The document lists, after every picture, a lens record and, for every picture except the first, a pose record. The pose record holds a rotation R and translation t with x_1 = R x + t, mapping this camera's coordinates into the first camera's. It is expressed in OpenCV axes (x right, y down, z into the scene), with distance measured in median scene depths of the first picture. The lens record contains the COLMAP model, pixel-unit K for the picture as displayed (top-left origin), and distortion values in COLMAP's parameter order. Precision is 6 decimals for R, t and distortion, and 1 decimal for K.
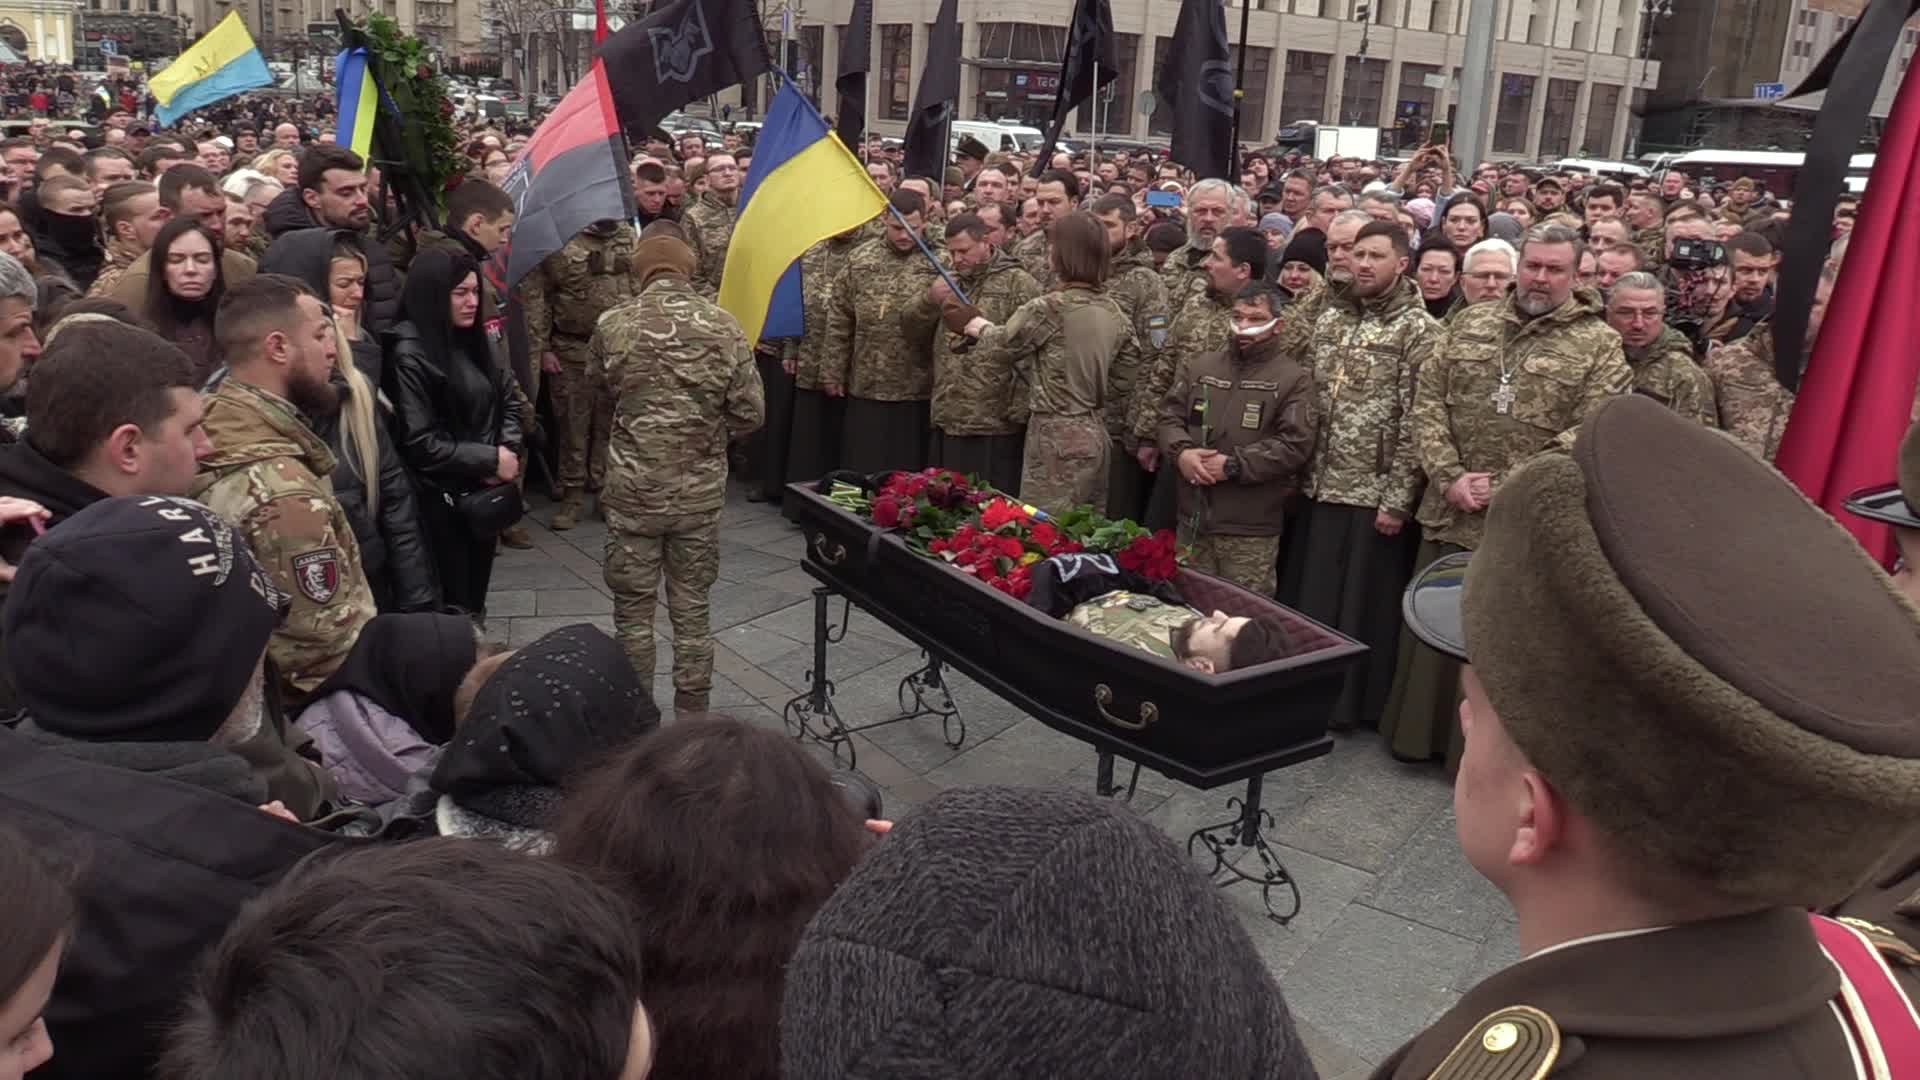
lens RADIAL K [[1498.4, 0, 960.0], [0, 1498.4, 540.0], [0, 0, 1]] dist [-0.094925, 0.052223]
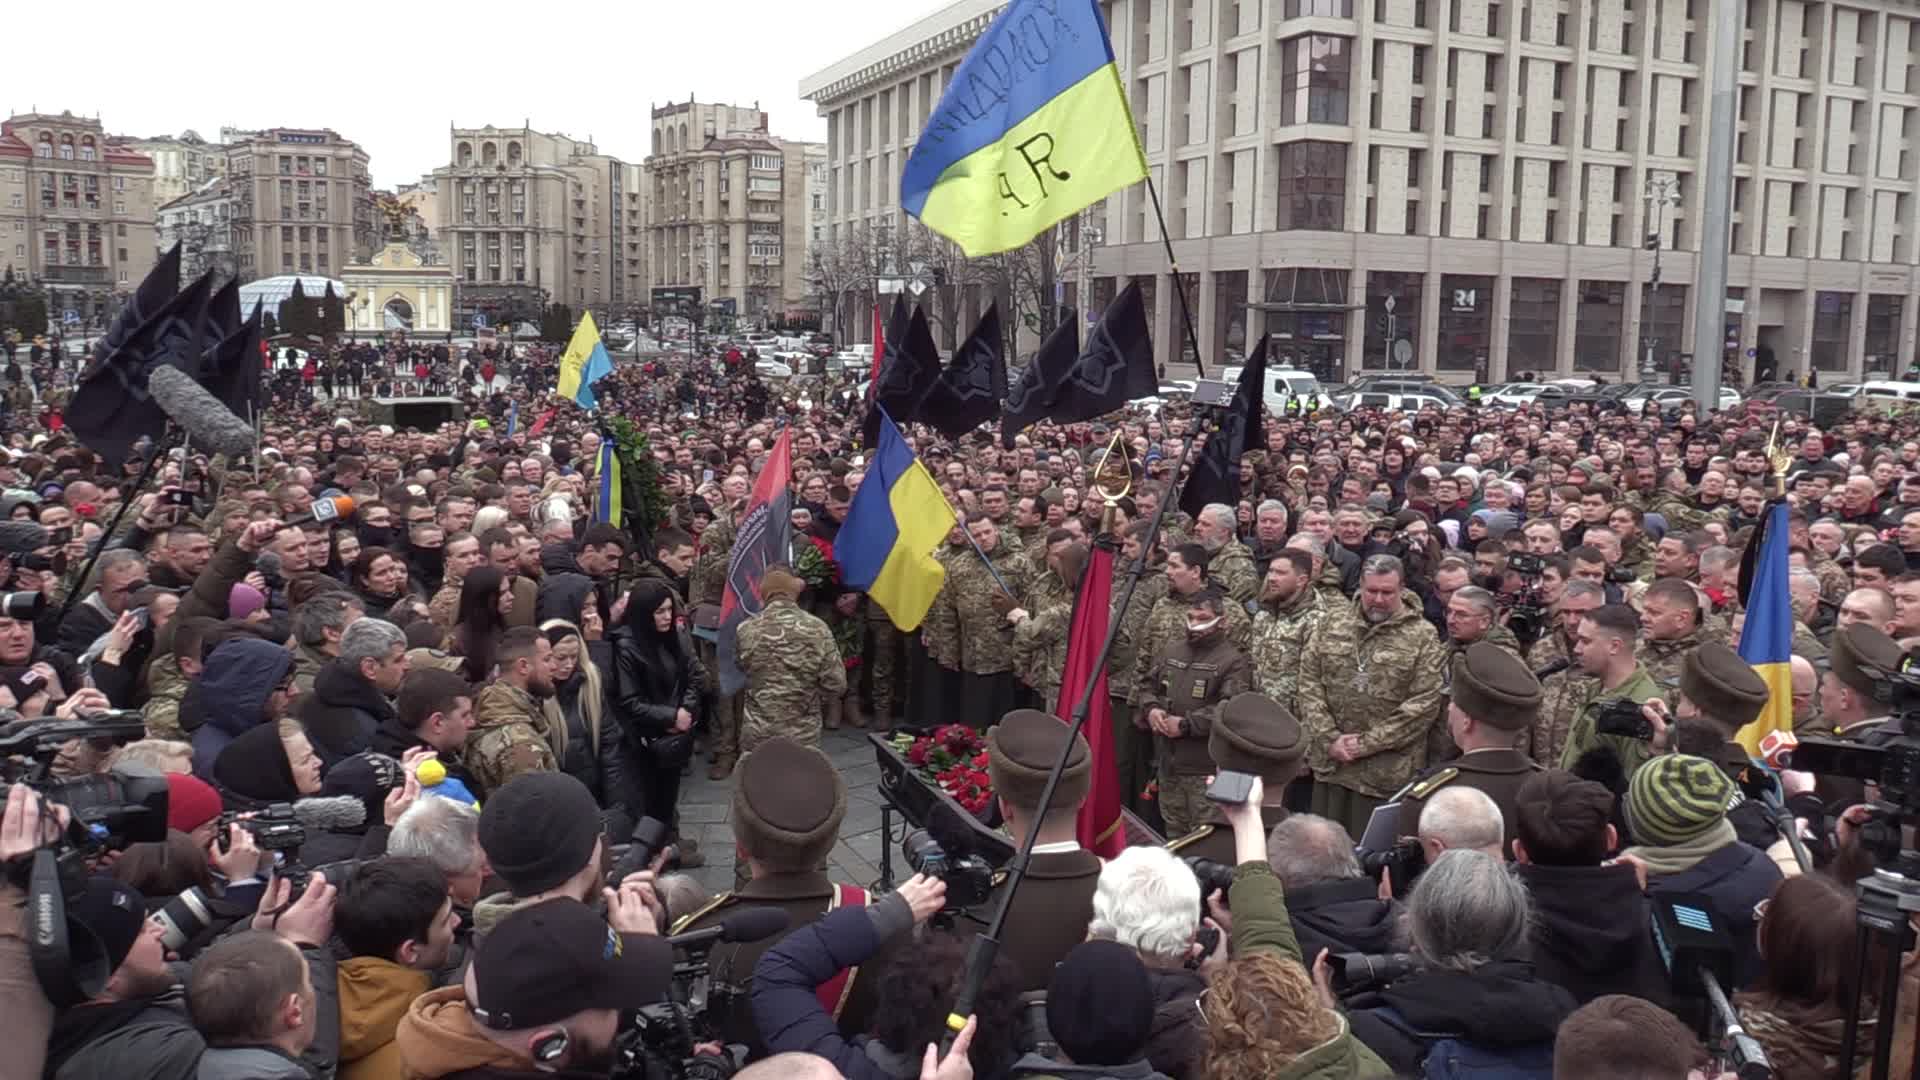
lens RADIAL K [[1489.1, 0, 960.0], [0, 1489.1, 540.0], [0, 0, 1]] dist [-0.011158, -0.003509]
pose [[0.979145, -0.011611, -0.202832, 0.258537], [-0.019491, 0.988392, -0.150672, -0.005806], [0.202227, 0.151484, 0.967552, -0.410686]]
